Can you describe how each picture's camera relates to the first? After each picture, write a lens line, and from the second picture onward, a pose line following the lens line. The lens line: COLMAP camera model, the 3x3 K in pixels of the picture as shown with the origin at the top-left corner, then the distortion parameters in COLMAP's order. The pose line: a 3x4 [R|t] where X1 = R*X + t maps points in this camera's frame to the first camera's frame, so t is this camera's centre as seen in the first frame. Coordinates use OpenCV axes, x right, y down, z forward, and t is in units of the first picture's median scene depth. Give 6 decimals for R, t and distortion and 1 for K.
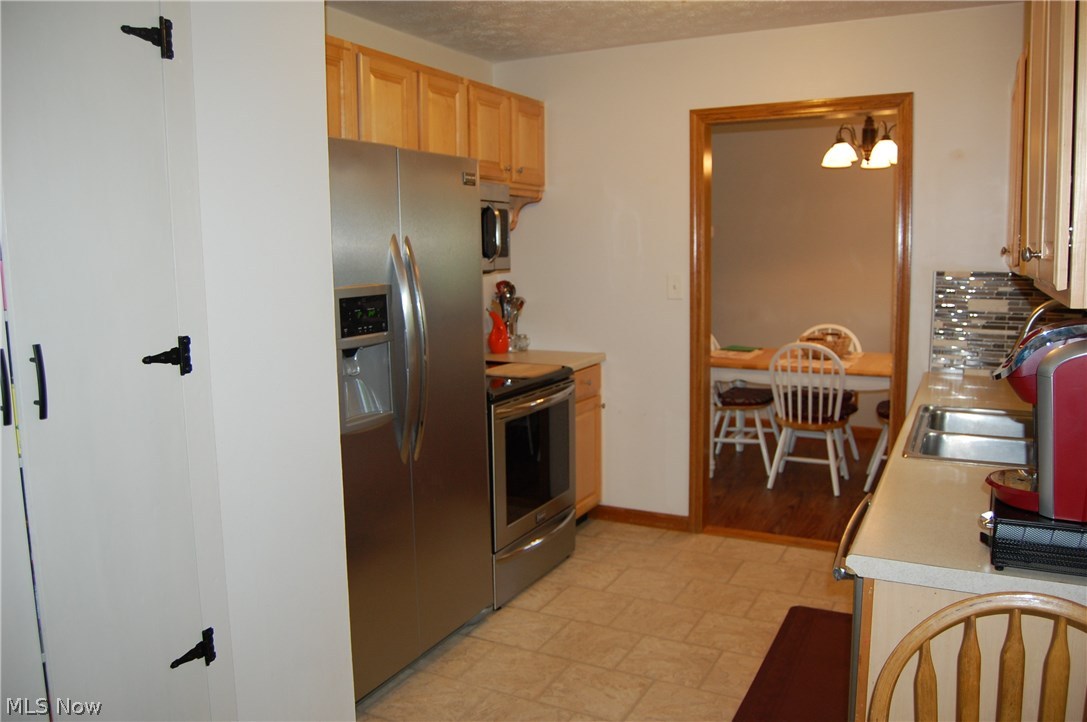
lens RADIAL K [[840.0, 0, 540.8], [0, 840.0, 355.2], [0, 0, 1]] dist [-0.079520, -0.004508]
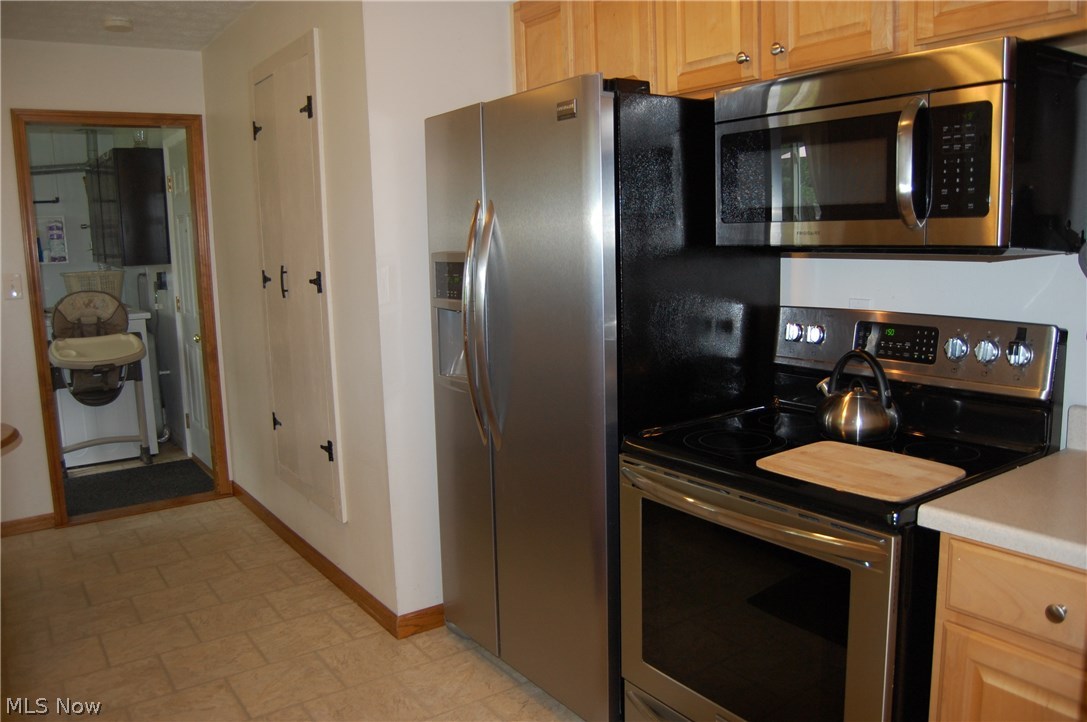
lens RADIAL K [[840.0, 0, 538.2], [0, 840.0, 356.8], [0, 0, 1]] dist [-0.079520, -0.004508]
pose [[-0.467076, 0.156466, -0.870263, 0.596712], [-0.077773, 0.973135, 0.216703, -0.171127], [0.880790, 0.168900, -0.442359, 1.412409]]
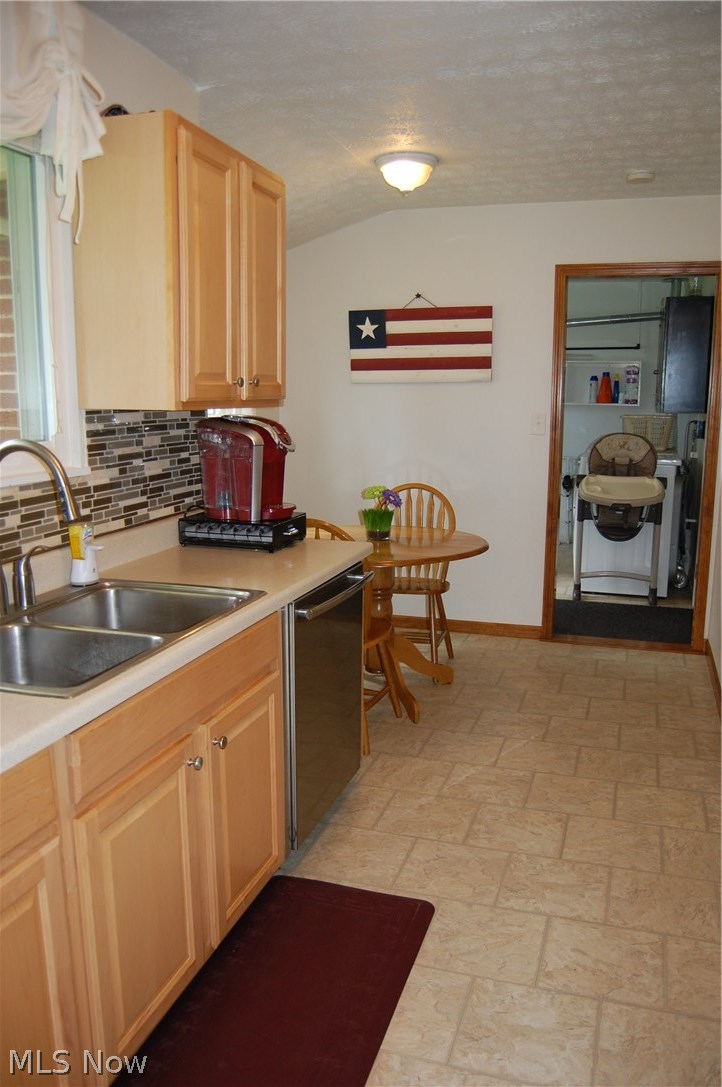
lens RADIAL K [[840.0, 0, 364.3], [0, 840.0, 547.5], [0, 0, 1]] dist [-0.079520, -0.004508]
pose [[-0.985196, 0.044468, -0.165563, 0.386739], [-0.008876, 0.951244, 0.308310, -0.187655], [0.171201, 0.305216, -0.936768, 1.534754]]
